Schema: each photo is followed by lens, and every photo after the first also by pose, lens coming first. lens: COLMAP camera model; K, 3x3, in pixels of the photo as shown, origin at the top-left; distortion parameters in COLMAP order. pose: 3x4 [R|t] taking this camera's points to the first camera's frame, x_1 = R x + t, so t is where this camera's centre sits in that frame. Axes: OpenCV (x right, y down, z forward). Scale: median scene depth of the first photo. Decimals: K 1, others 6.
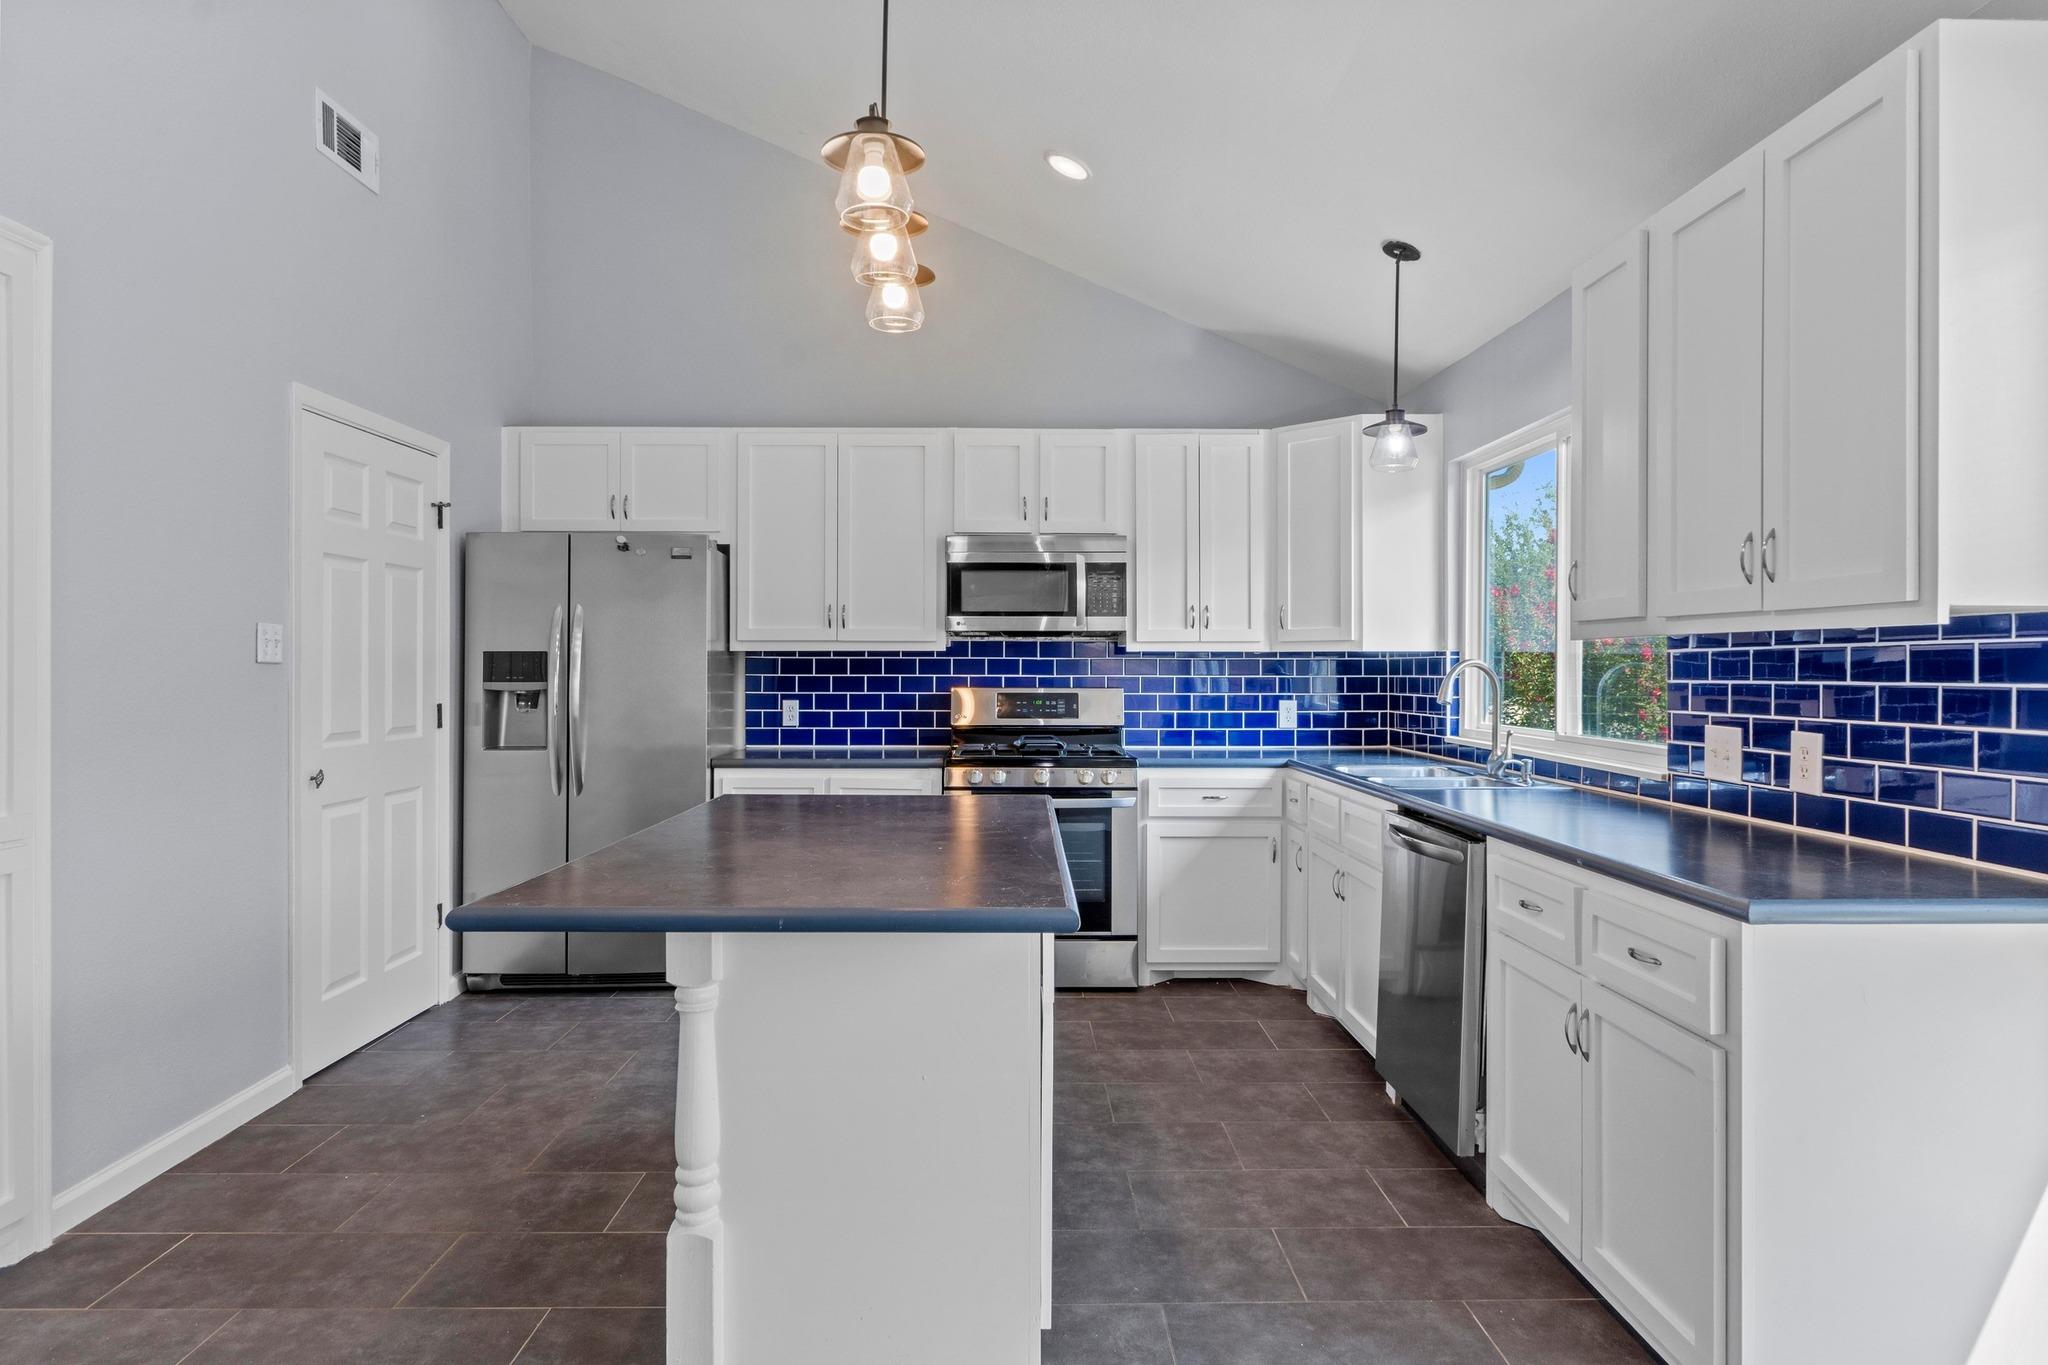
lens RADIAL K [[1142.2, 0, 1016.9], [0, 1142.2, 661.7], [0, 0, 1]] dist [-0.003302, 0.000321]
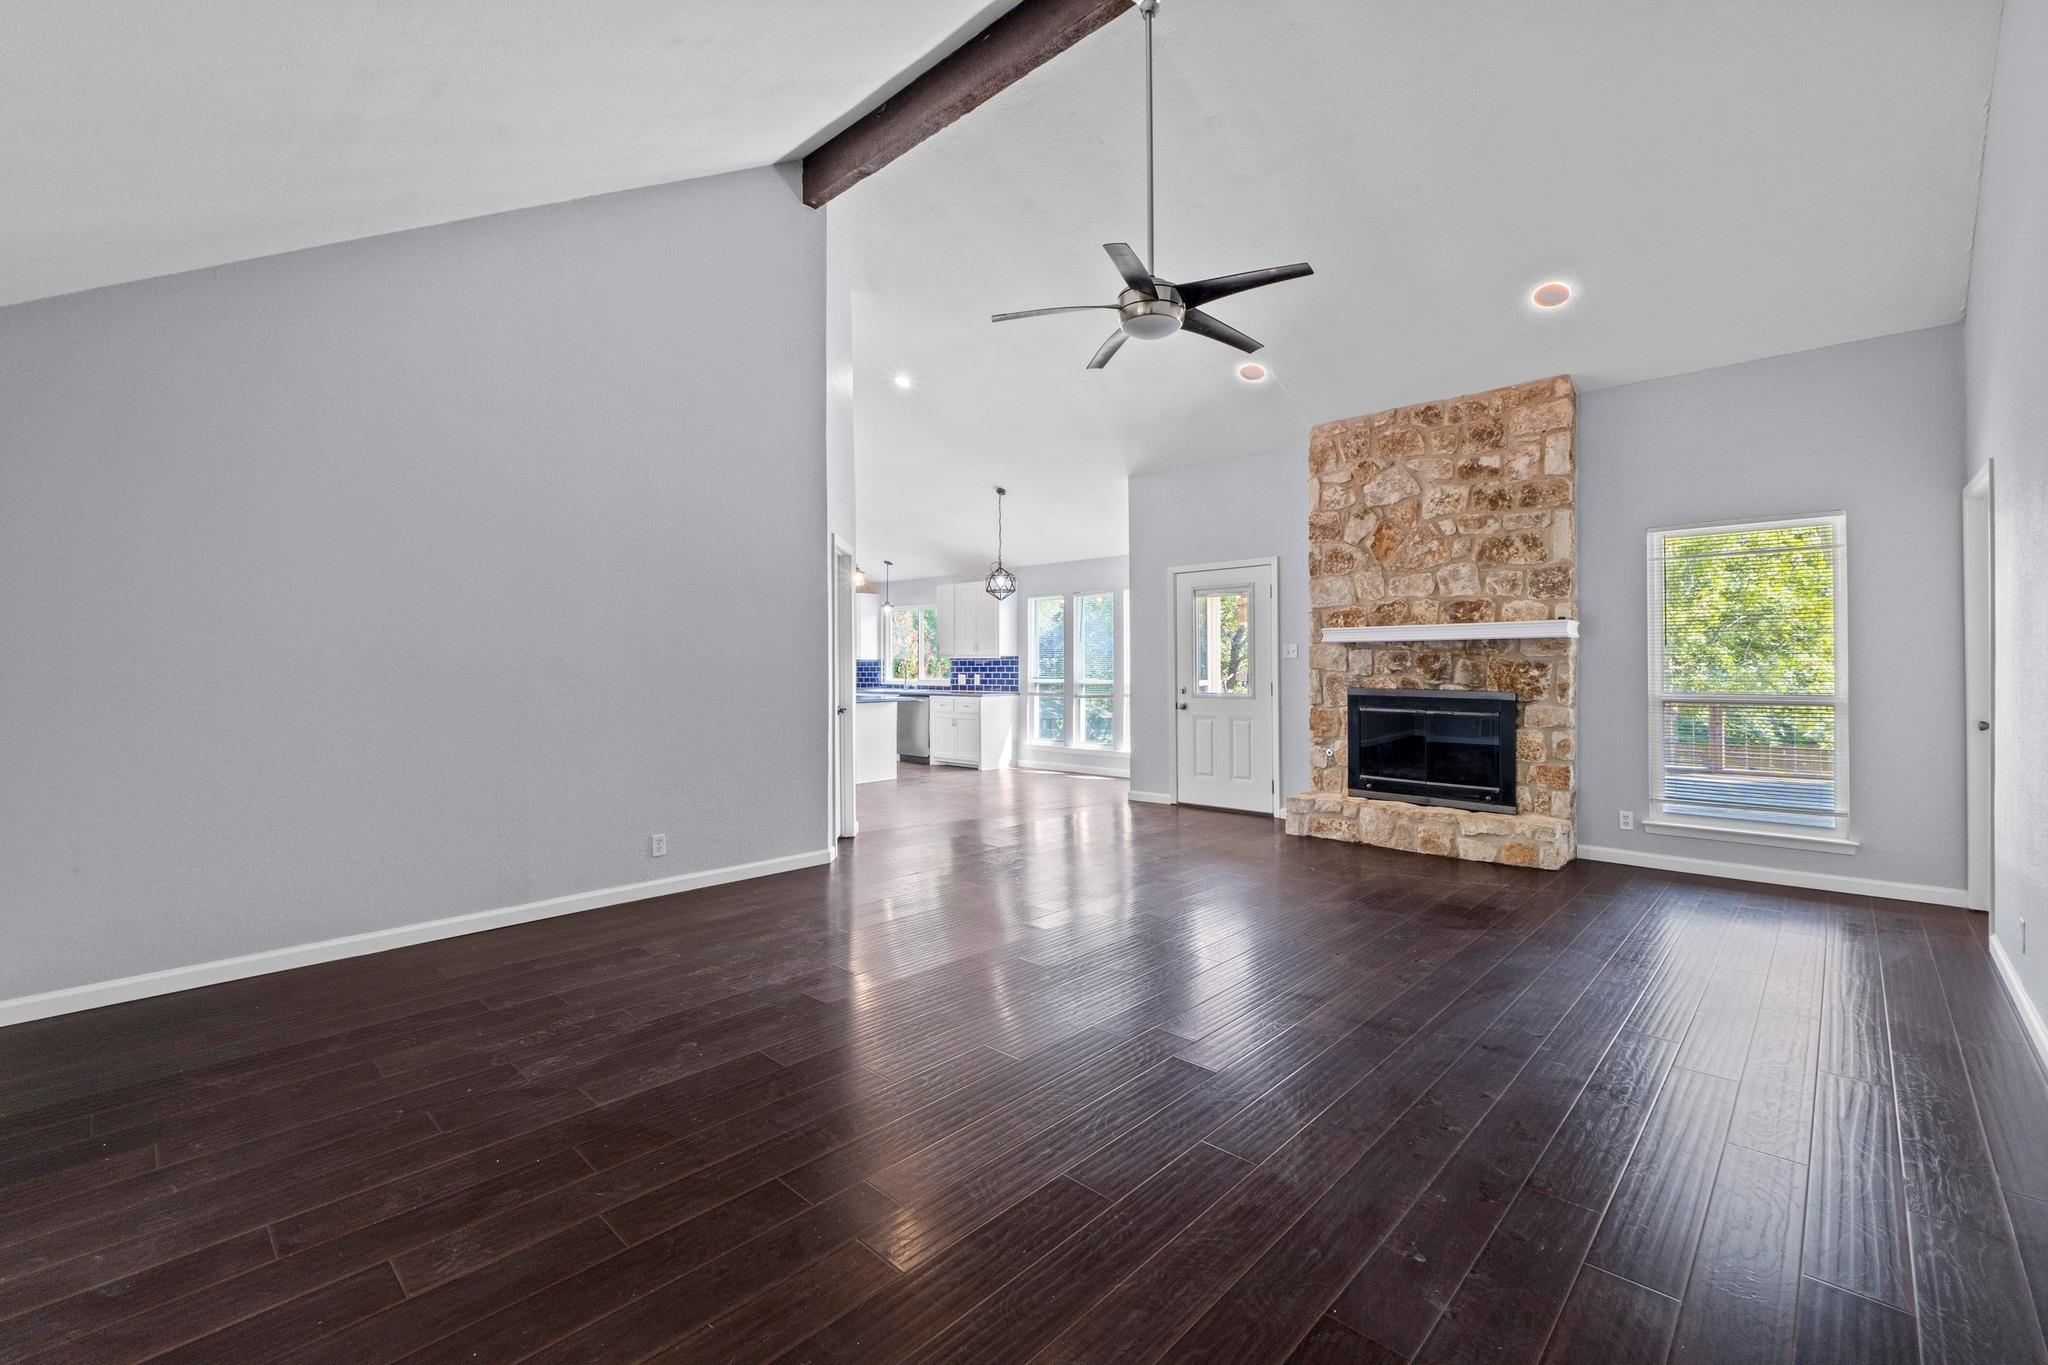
lens RADIAL K [[869.6, 0, 1022.4], [0, 869.6, 658.5], [0, 0, 1]] dist [-0.005328, -0.000914]
pose [[0.698407, -0.001265, 0.715699, -1.306971], [0.001900, 0.999998, -0.000087, -0.011563], [-0.715698, 0.001420, 0.698408, -1.277704]]
